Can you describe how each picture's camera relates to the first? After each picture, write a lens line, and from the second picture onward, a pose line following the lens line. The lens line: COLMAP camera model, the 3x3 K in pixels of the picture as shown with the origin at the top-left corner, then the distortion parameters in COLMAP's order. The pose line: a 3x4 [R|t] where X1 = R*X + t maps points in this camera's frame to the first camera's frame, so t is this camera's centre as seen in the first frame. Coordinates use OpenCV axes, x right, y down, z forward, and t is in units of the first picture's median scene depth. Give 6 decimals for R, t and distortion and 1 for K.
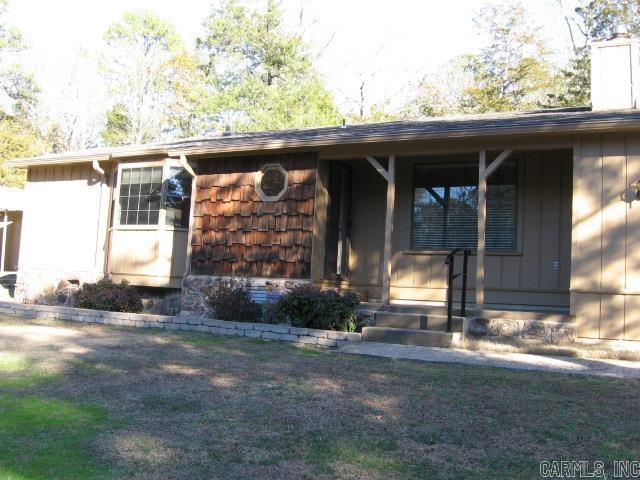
lens RADIAL K [[676.5, 0, 320.0], [0, 676.5, 240.0], [0, 0, 1]] dist [-0.126864, 0.040250]
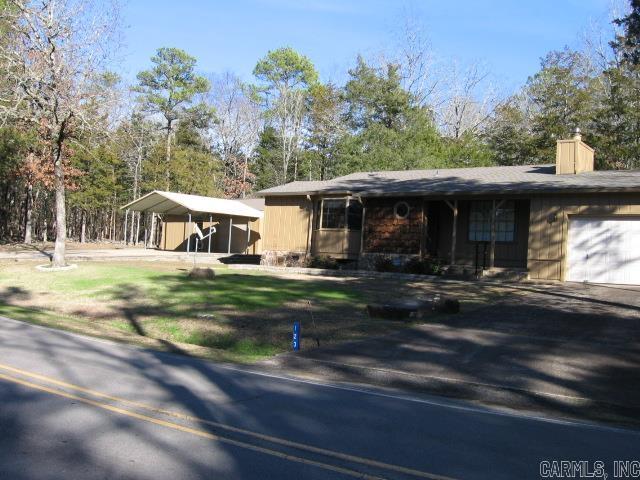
lens RADIAL K [[676.5, 0, 320.0], [0, 676.5, 240.0], [0, 0, 1]] dist [-0.126864, 0.040250]
pose [[0.988086, 0.002531, -0.153885, 0.001371], [0.000592, 0.999795, 0.020246, -0.013581], [0.153904, -0.020096, 0.987881, -0.498891]]
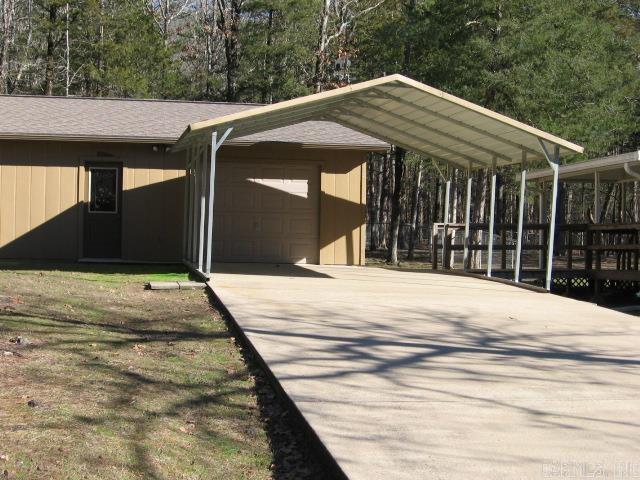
lens RADIAL K [[1089.5, 0, 320.0], [0, 1089.5, 240.0], [0, 0, 1]] dist [-0.047999, -0.042838]
pose [[0.779649, -0.024666, 0.625731, -0.925450], [-0.028763, 0.996759, 0.075129, -0.035746], [-0.625556, -0.076572, 0.776413, 0.289884]]
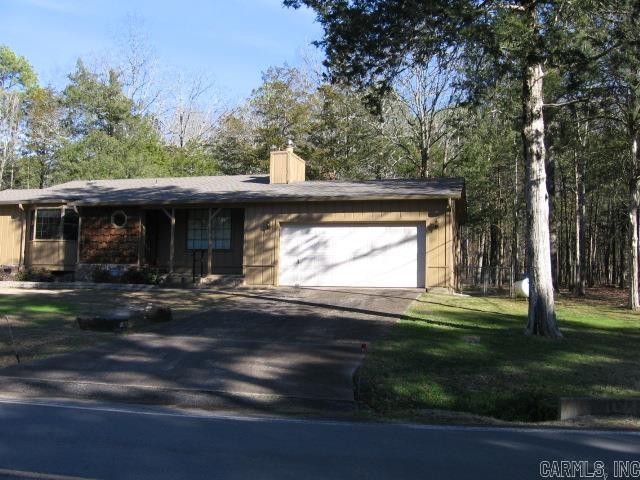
lens RADIAL K [[676.5, 0, 320.0], [0, 676.5, 240.0], [0, 0, 1]] dist [-0.126864, 0.040250]
pose [[0.971835, -0.016002, 0.235118, 0.020212], [0.013894, 0.999847, 0.010619, -0.013867], [-0.235252, -0.007053, 0.971909, -0.507898]]
